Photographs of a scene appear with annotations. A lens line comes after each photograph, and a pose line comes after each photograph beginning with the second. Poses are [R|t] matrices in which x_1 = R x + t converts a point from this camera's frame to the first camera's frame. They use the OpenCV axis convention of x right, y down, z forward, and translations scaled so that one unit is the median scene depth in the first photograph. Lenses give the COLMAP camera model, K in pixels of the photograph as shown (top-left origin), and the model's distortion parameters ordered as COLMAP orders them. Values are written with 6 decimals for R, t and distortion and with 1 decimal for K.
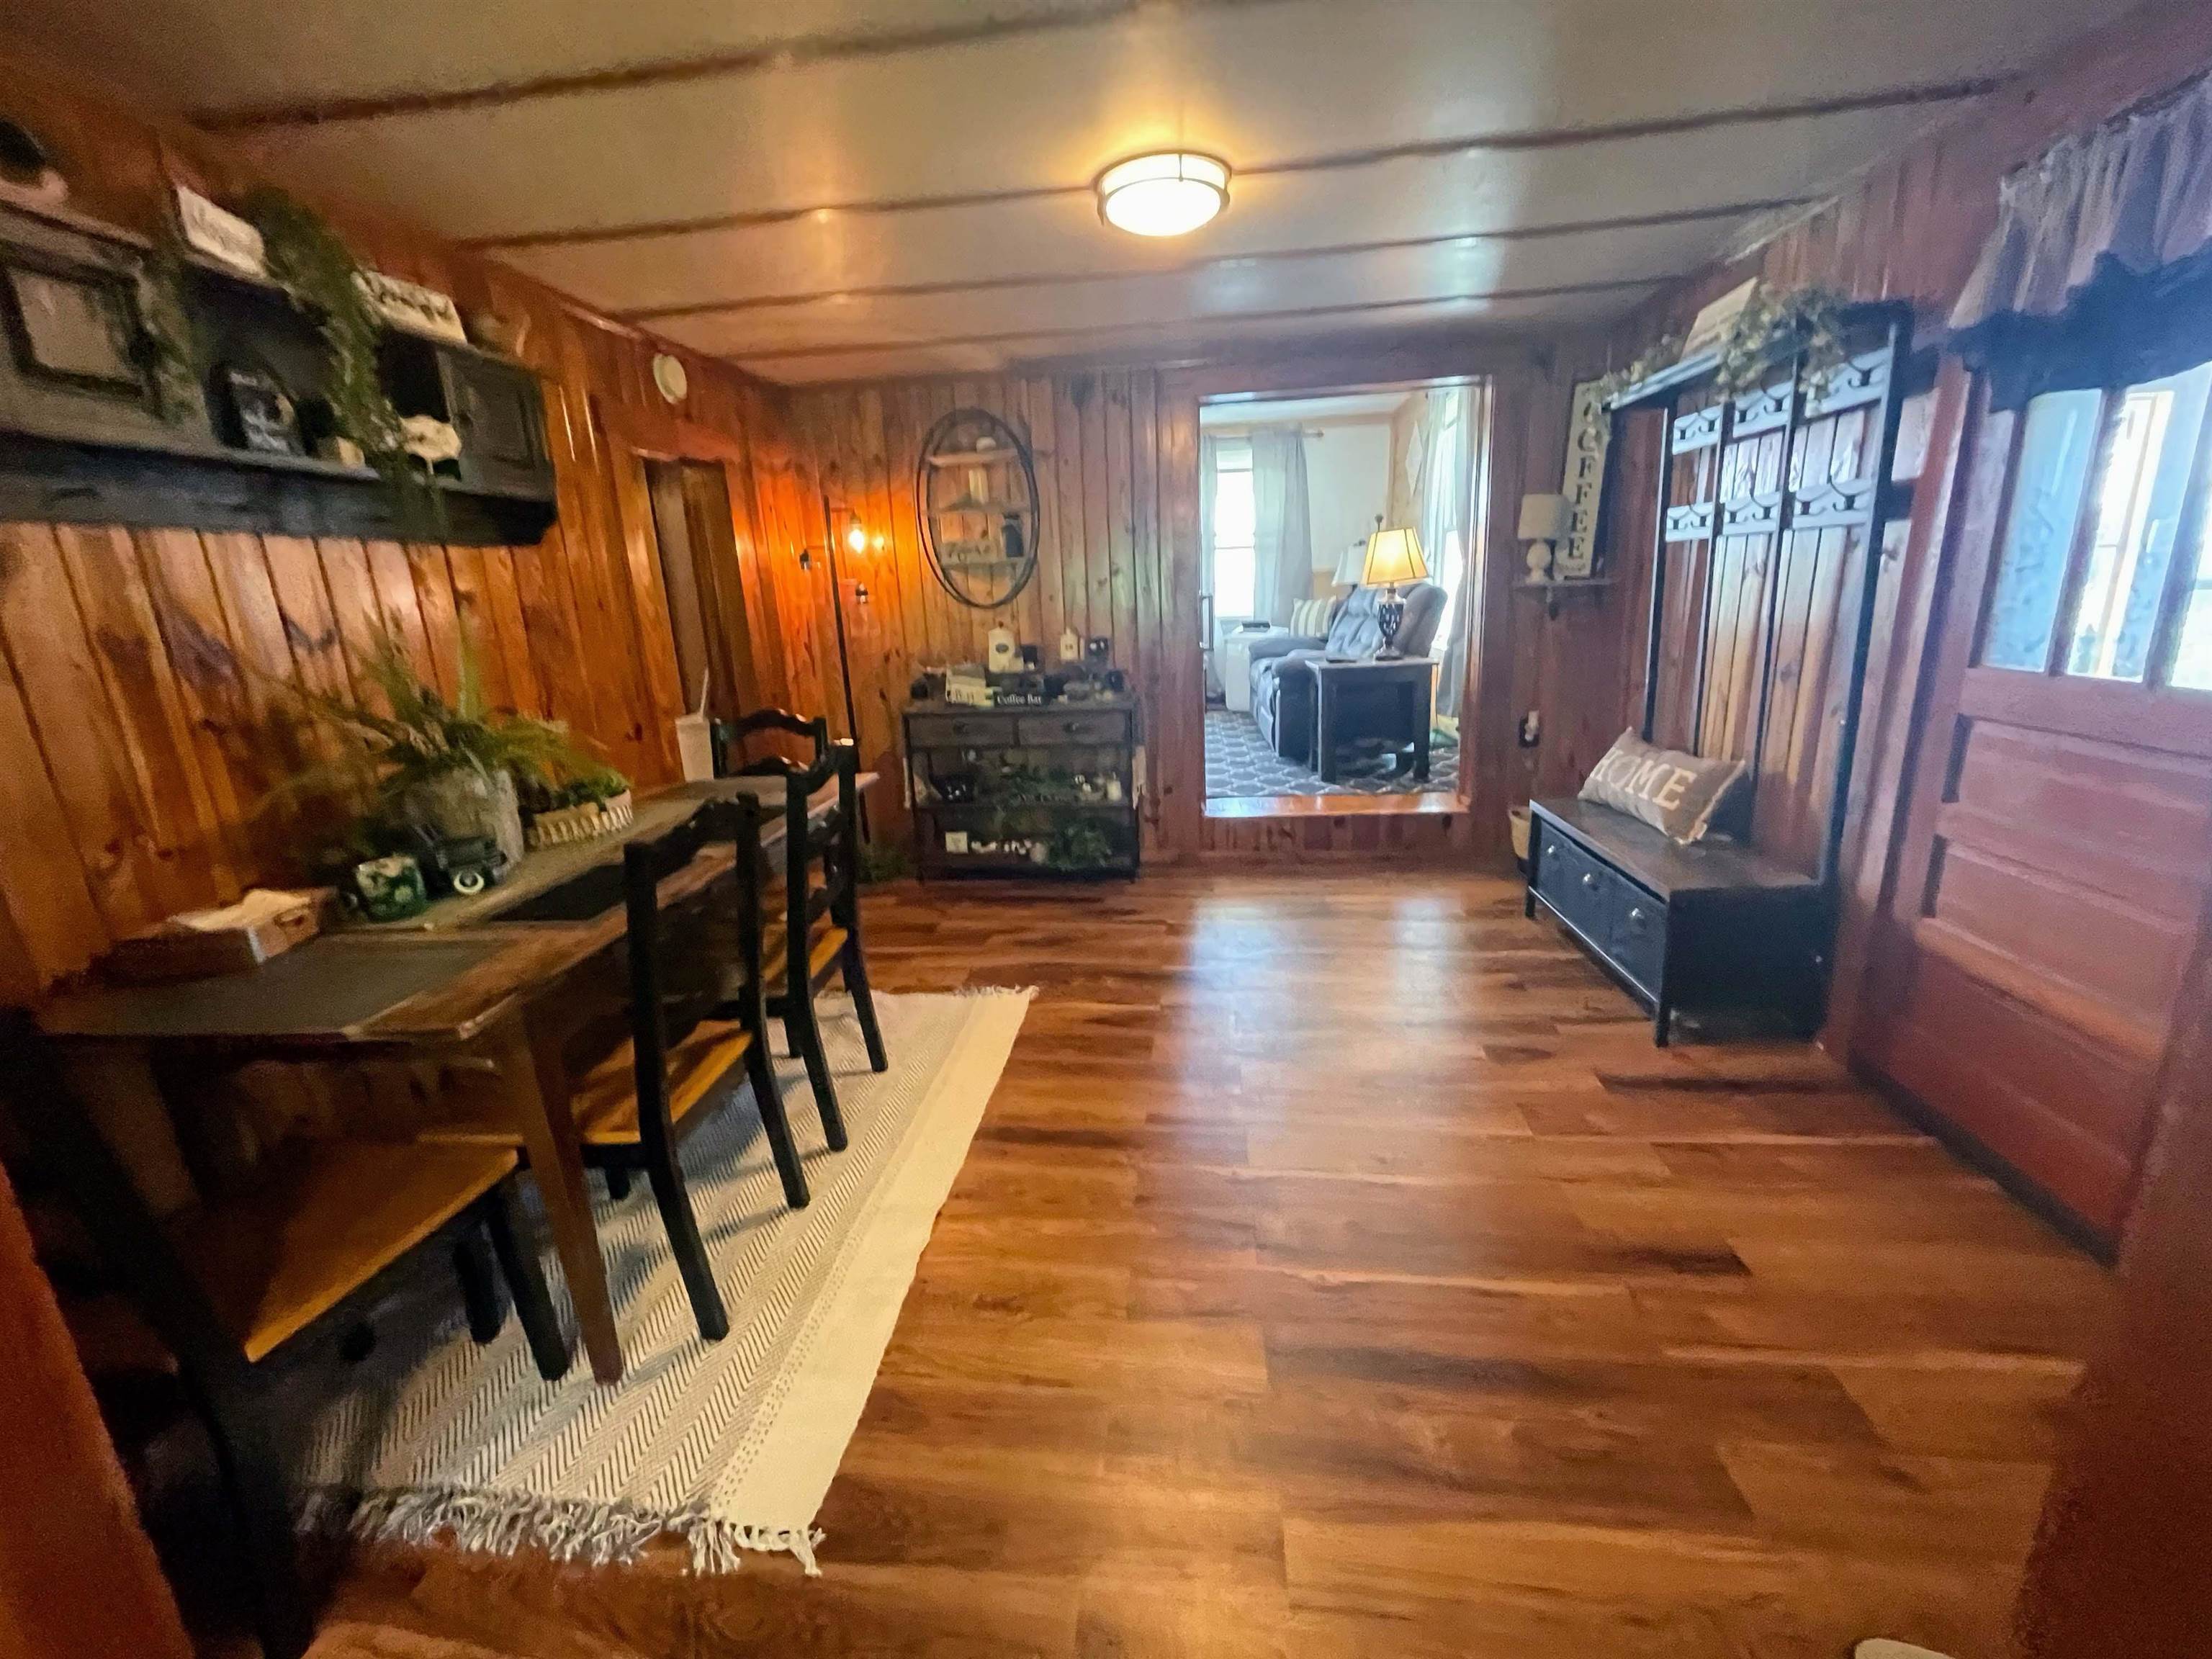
lens RADIAL K [[890.8, 0, 1097.5], [0, 890.8, 803.1], [0, 0, 1]] dist [-0.000888, 0.000798]
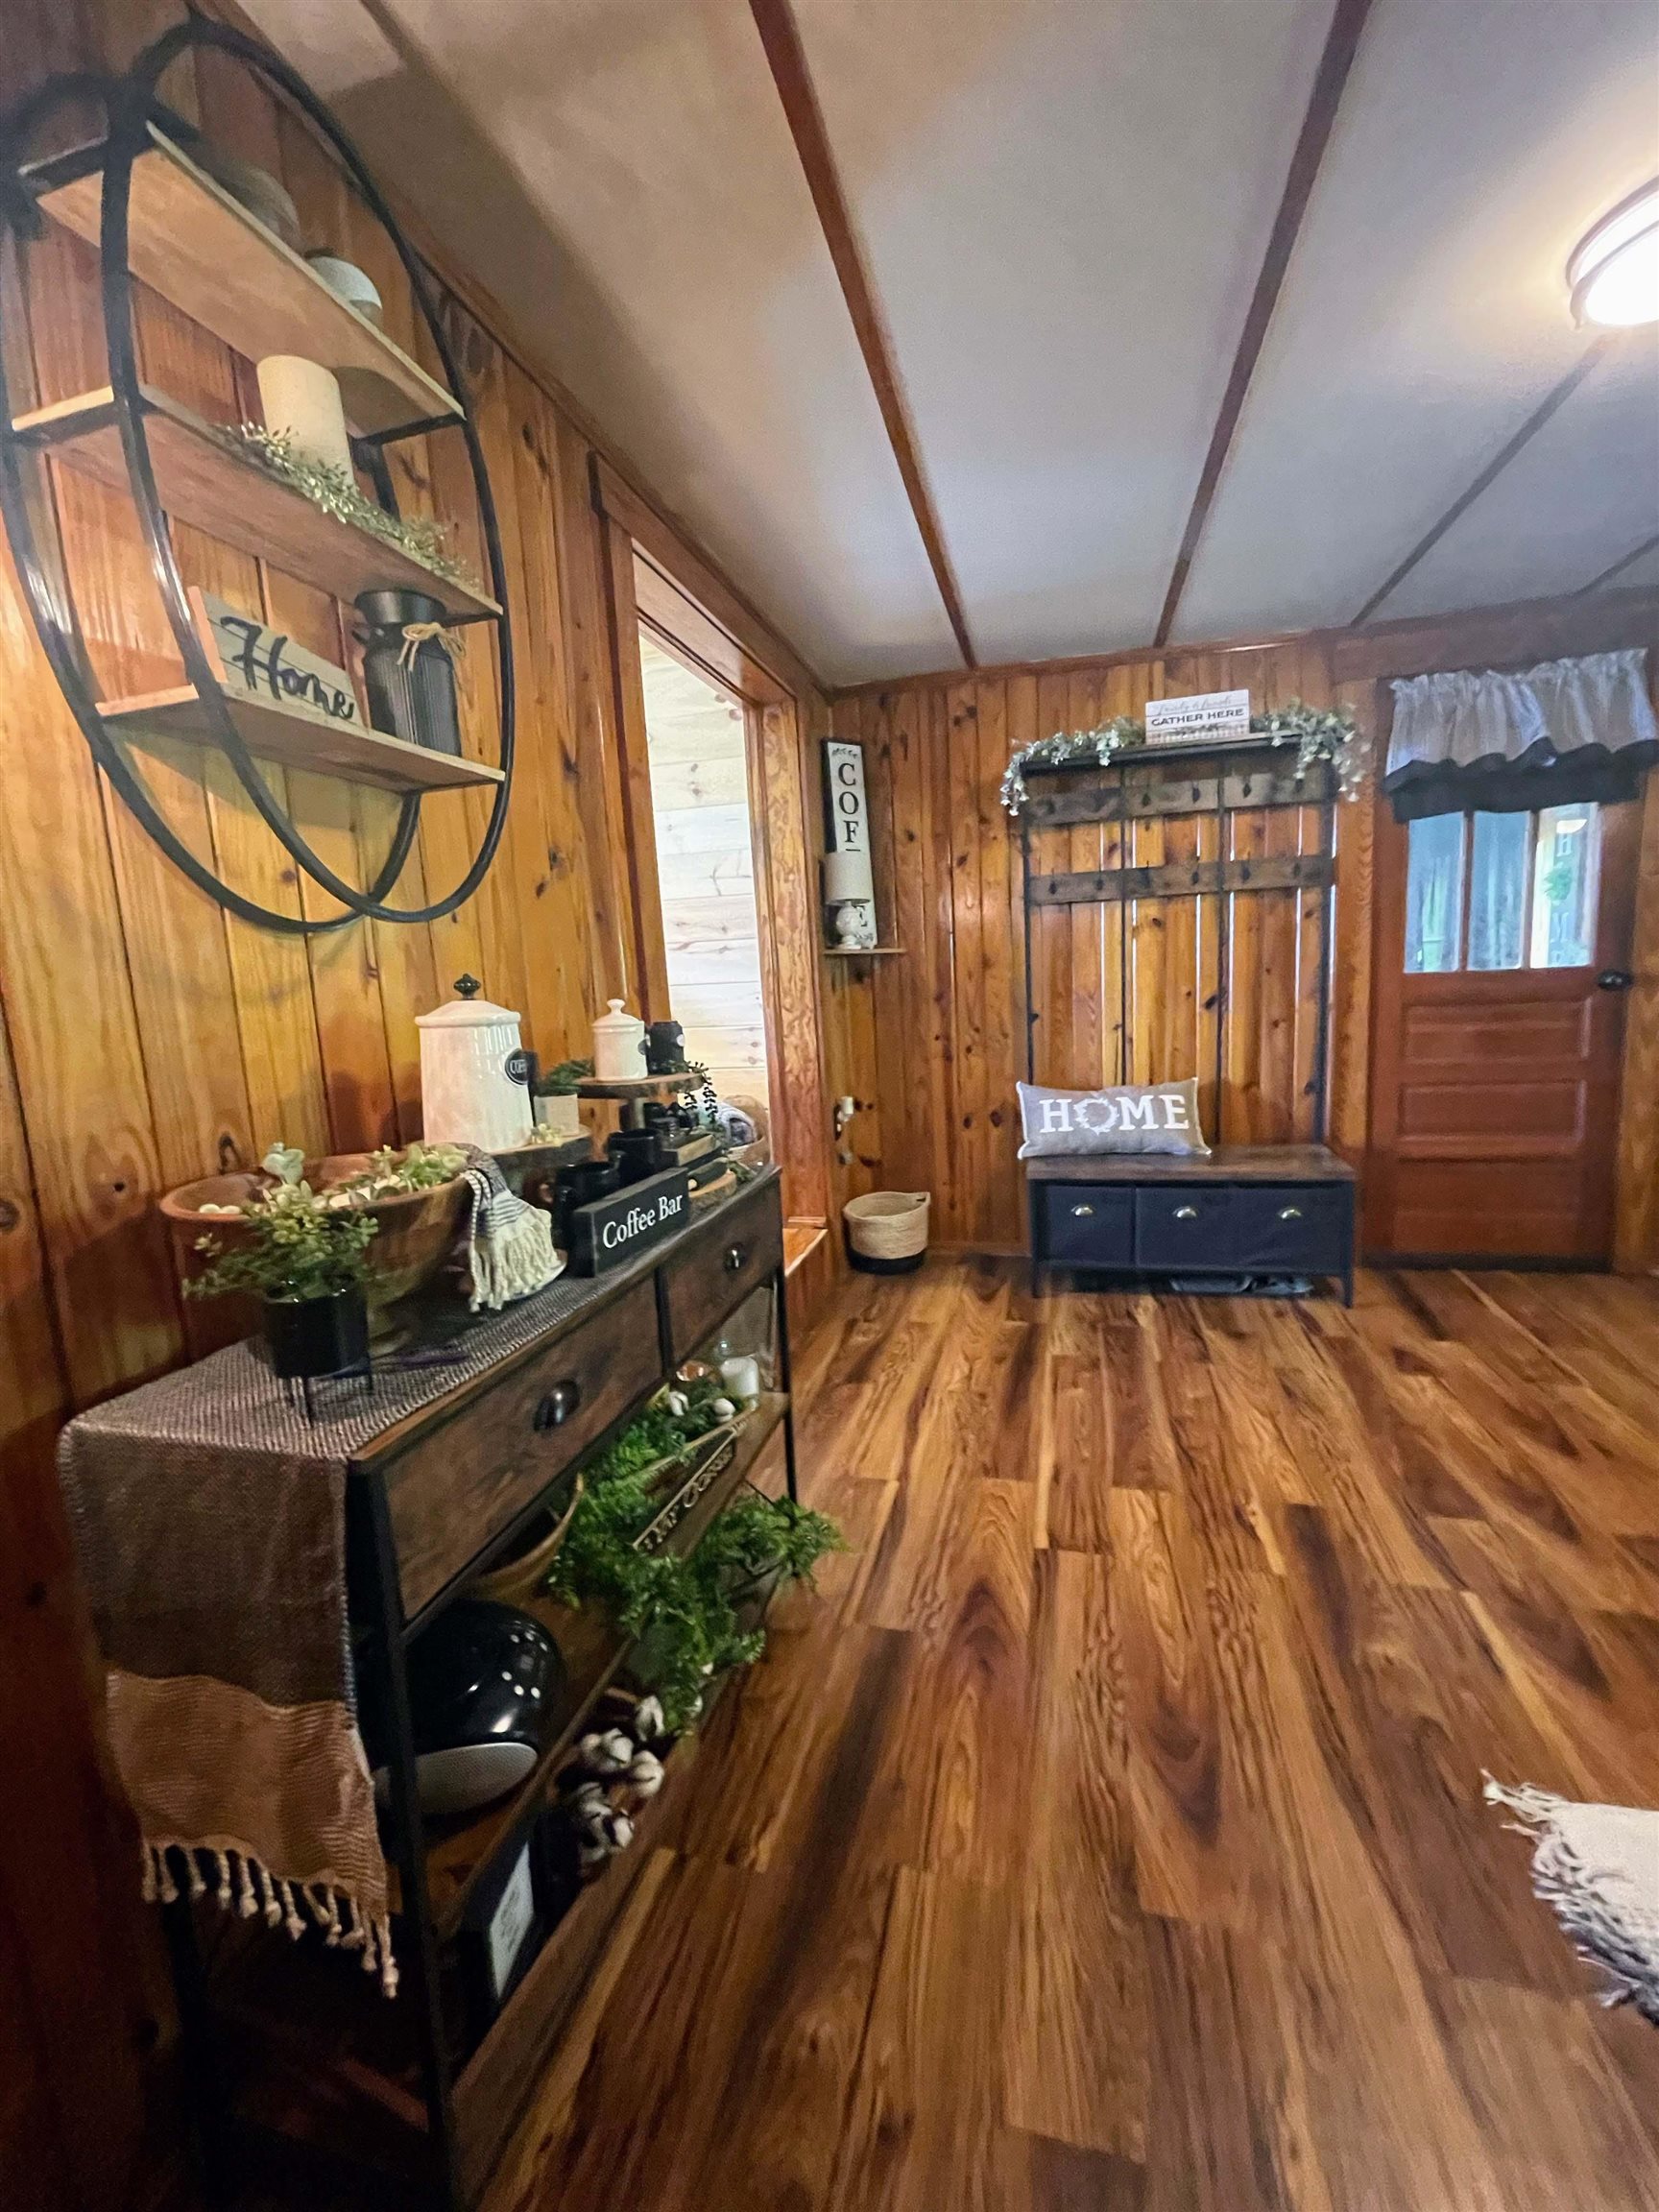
lens RADIAL K [[890.8, 0, 838.8], [0, 890.8, 1095.1], [0, 0, 1]] dist [-0.000888, 0.000798]
pose [[0.142879, -0.094595, 0.985209, -0.542755], [0.279118, 0.958870, 0.051587, -0.223819], [-0.949568, 0.267619, 0.163406, 1.278838]]
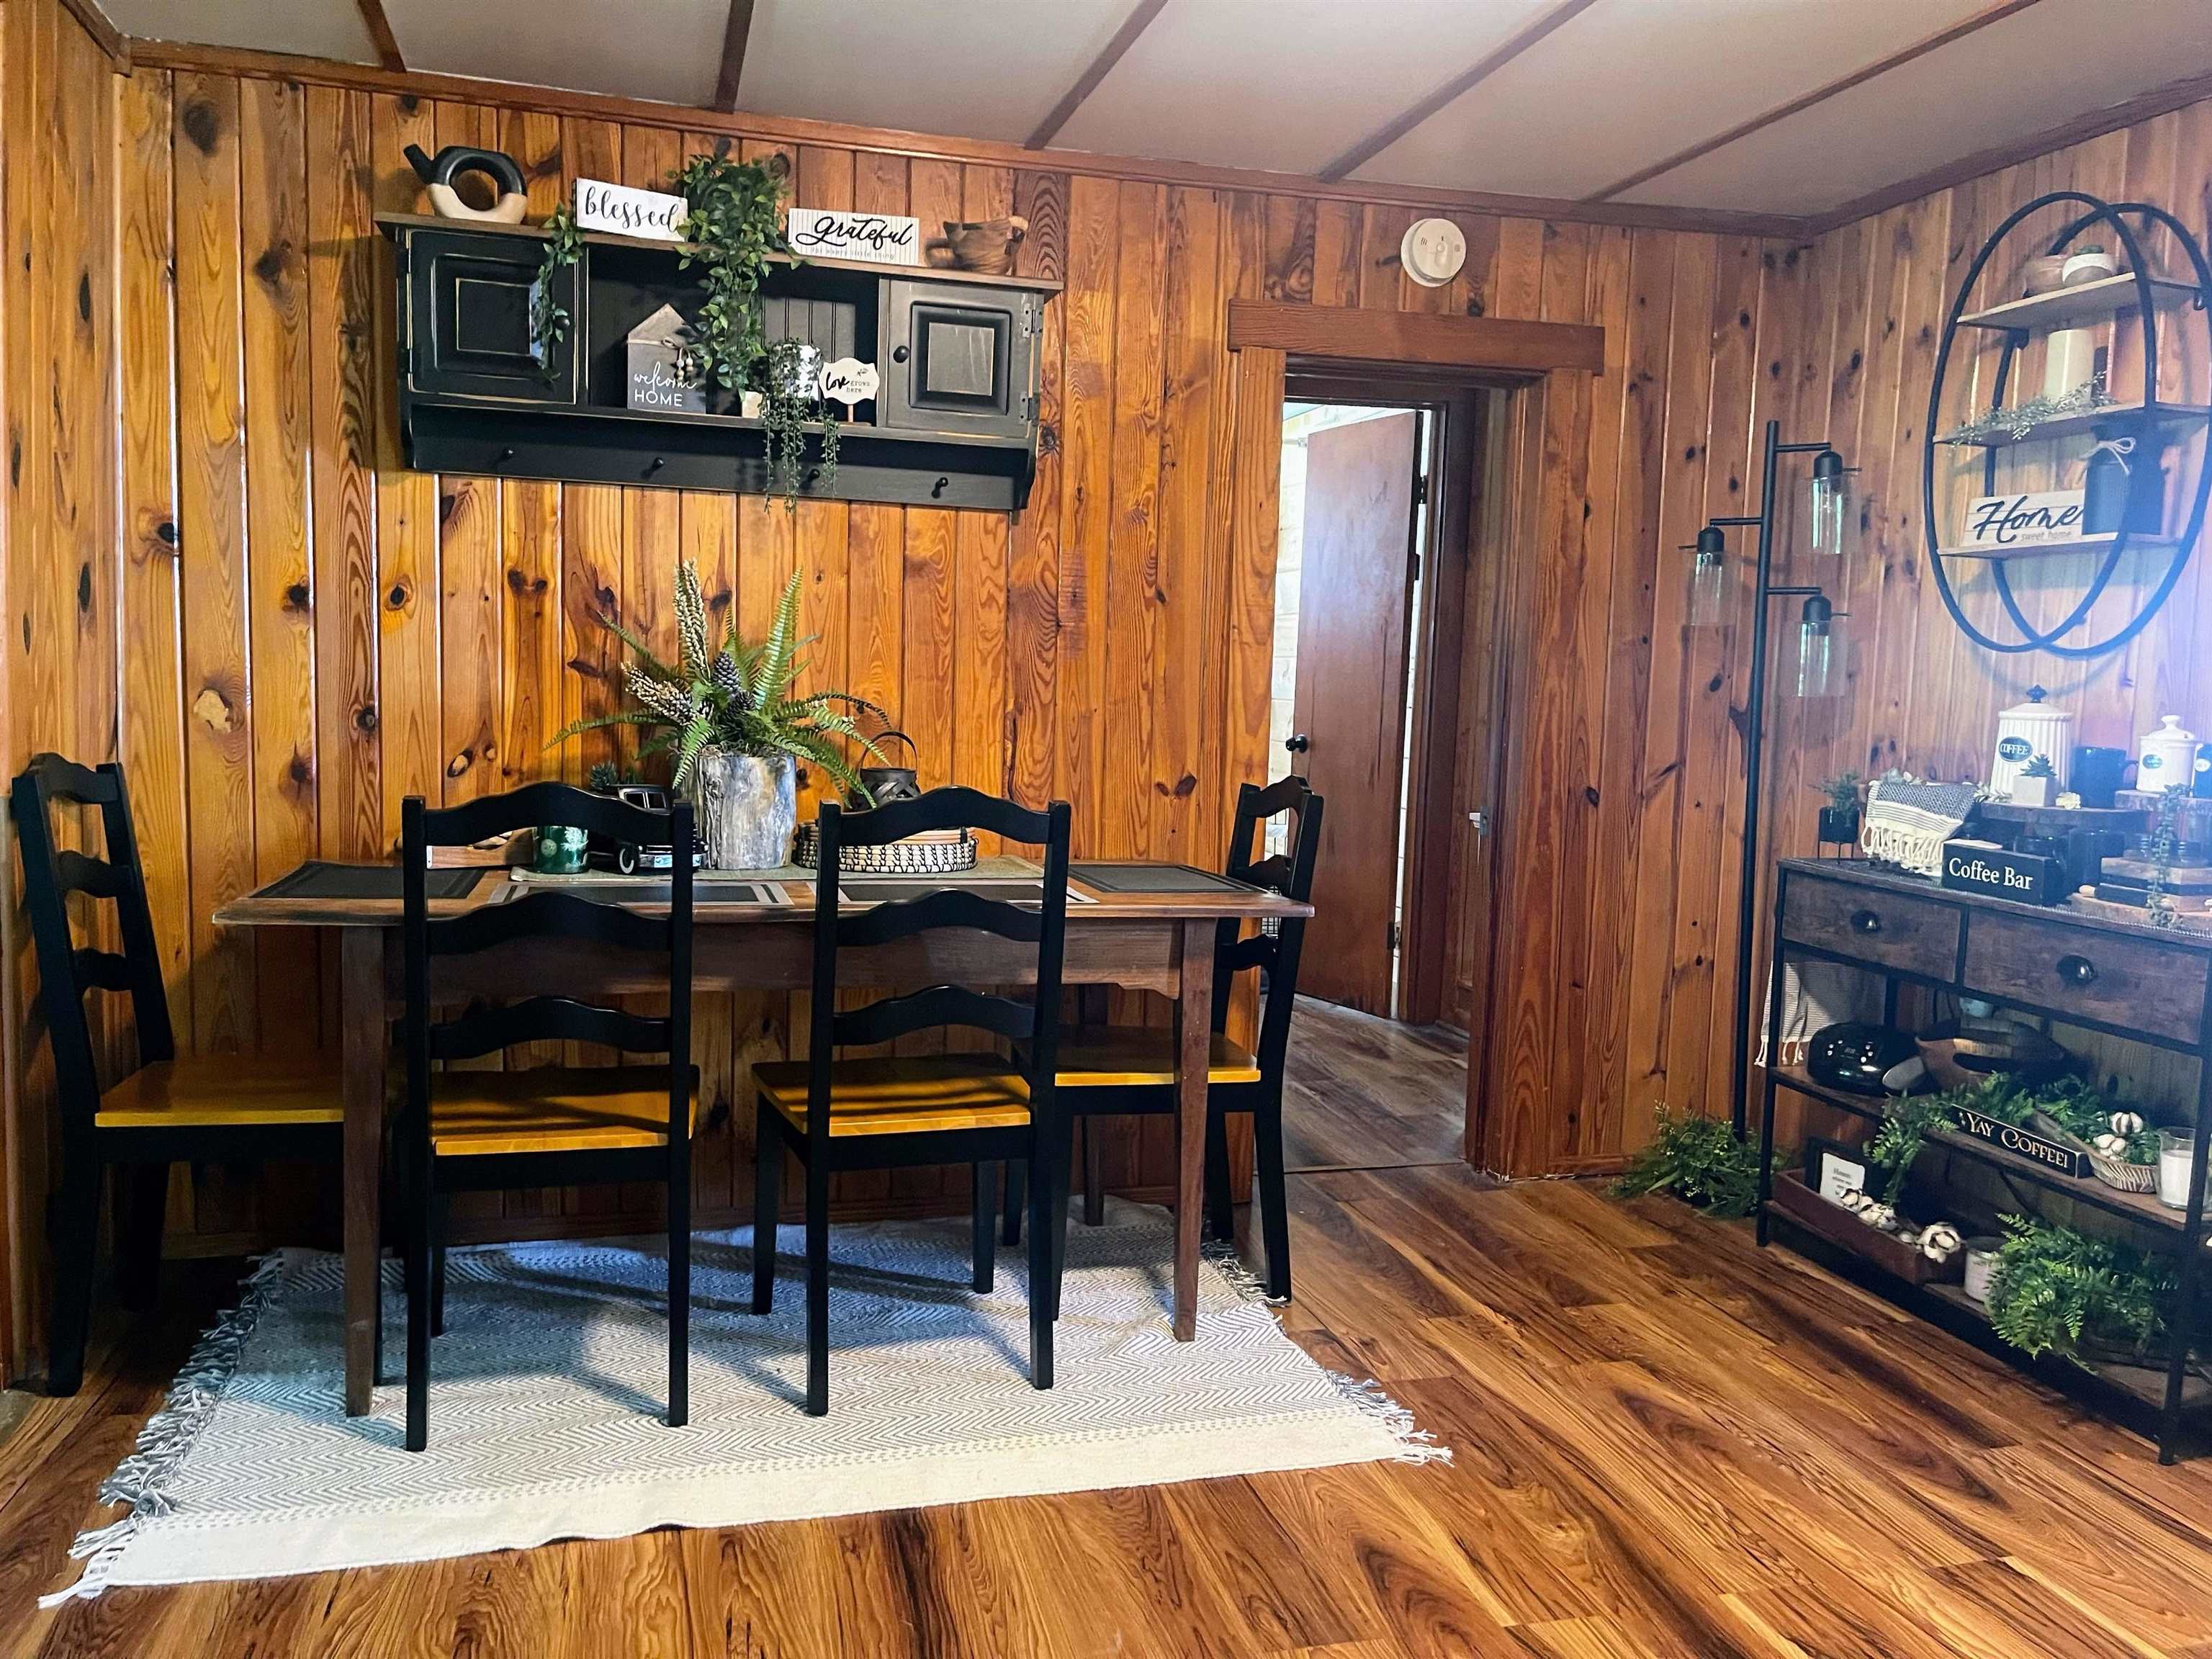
lens RADIAL K [[1661.0, 0, 1104.3], [0, 1661.0, 829.5], [0, 0, 1]] dist [0.011230, -0.005342]
pose [[0.359059, 0.138958, -0.922912, 0.662775], [-0.264005, 0.963590, 0.042372, -0.091621], [0.895197, 0.228439, 0.382671, 0.522641]]
